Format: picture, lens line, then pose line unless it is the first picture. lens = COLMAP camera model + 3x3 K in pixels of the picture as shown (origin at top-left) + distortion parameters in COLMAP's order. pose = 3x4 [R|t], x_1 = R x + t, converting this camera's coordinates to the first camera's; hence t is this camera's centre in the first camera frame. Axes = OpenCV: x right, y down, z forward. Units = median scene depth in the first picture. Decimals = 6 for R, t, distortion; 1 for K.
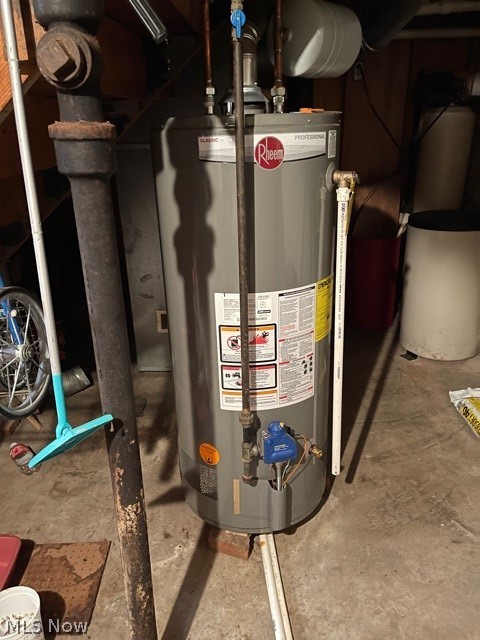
lens RADIAL K [[482.6, 0, 240.1], [0, 482.6, 322.1], [0, 0, 1]] dist [0.055616, -0.062920]
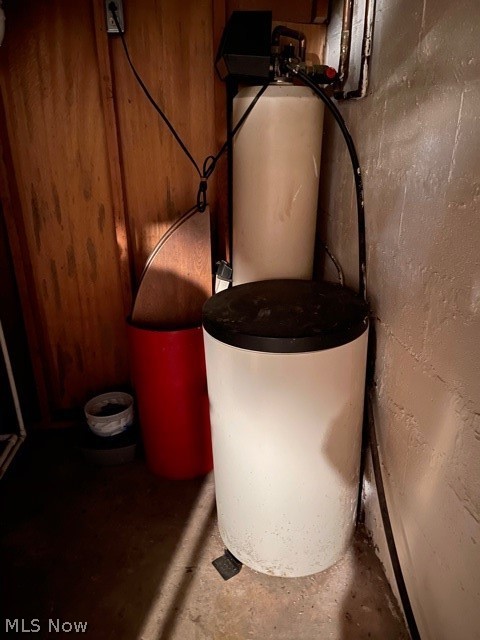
lens RADIAL K [[482.6, 0, 241.3], [0, 482.6, 318.5], [0, 0, 1]] dist [0.055616, -0.062920]
pose [[0.987932, -0.038161, 0.150111, 0.302687], [0.038159, 0.999268, 0.002896, -0.197870], [-0.150112, 0.002867, 0.988665, 0.494977]]
